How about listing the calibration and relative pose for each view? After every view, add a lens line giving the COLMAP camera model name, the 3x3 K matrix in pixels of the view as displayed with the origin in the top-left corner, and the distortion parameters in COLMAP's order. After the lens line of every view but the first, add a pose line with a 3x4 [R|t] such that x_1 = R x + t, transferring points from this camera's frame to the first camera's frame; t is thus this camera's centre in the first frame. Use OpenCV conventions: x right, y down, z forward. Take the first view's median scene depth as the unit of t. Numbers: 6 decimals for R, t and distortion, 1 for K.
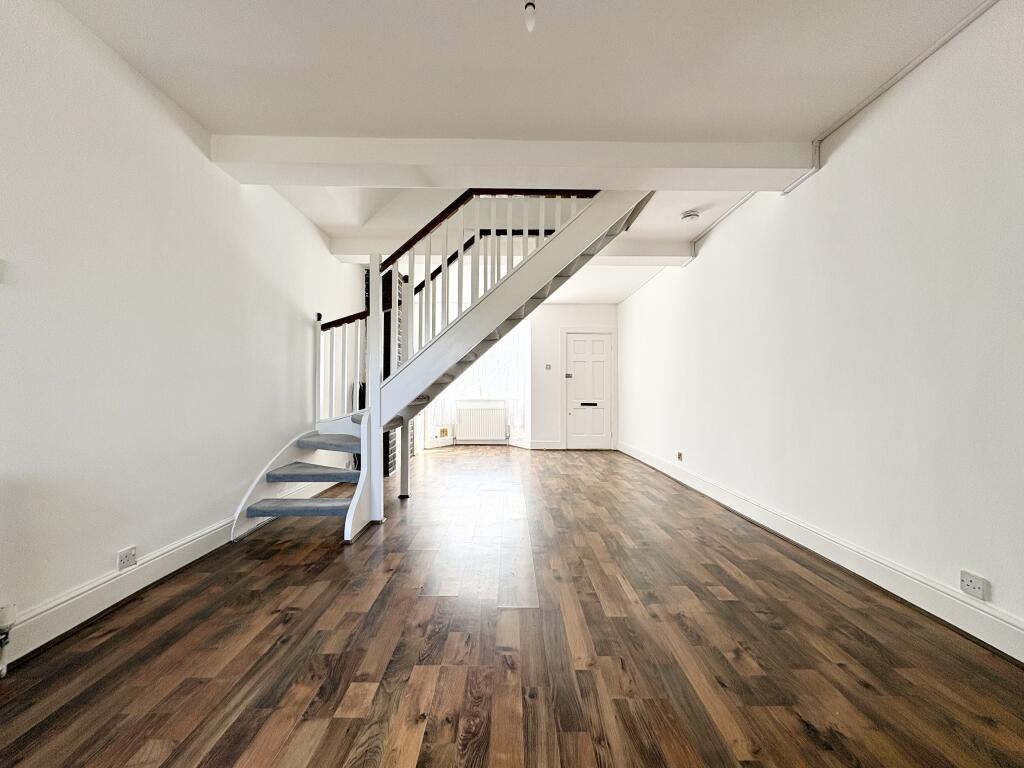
lens RADIAL K [[406.0, 0, 512.7], [0, 406.0, 383.2], [0, 0, 1]] dist [-0.000151, 0.000315]
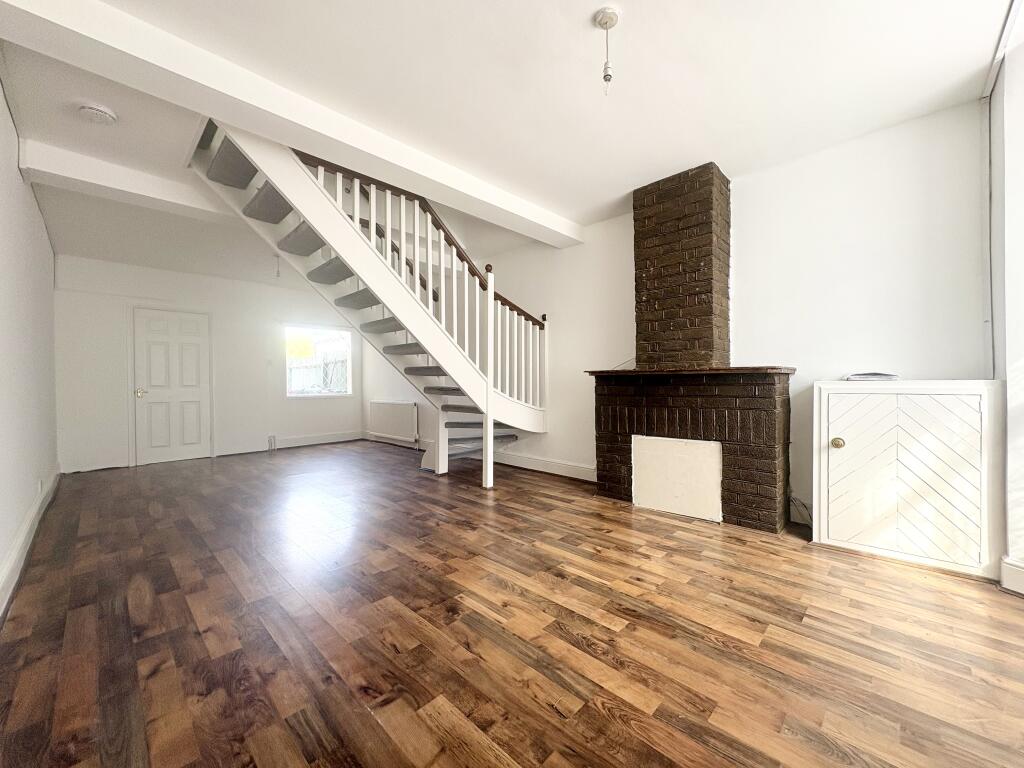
lens RADIAL K [[406.0, 0, 512.7], [0, 406.0, 383.2], [0, 0, 1]] dist [-0.000151, 0.000315]
pose [[-0.701247, 0.010122, -0.712847, 0.686273], [0.015028, 0.999887, -0.000586, 0.008040], [0.712760, -0.011124, -0.701319, 0.939951]]
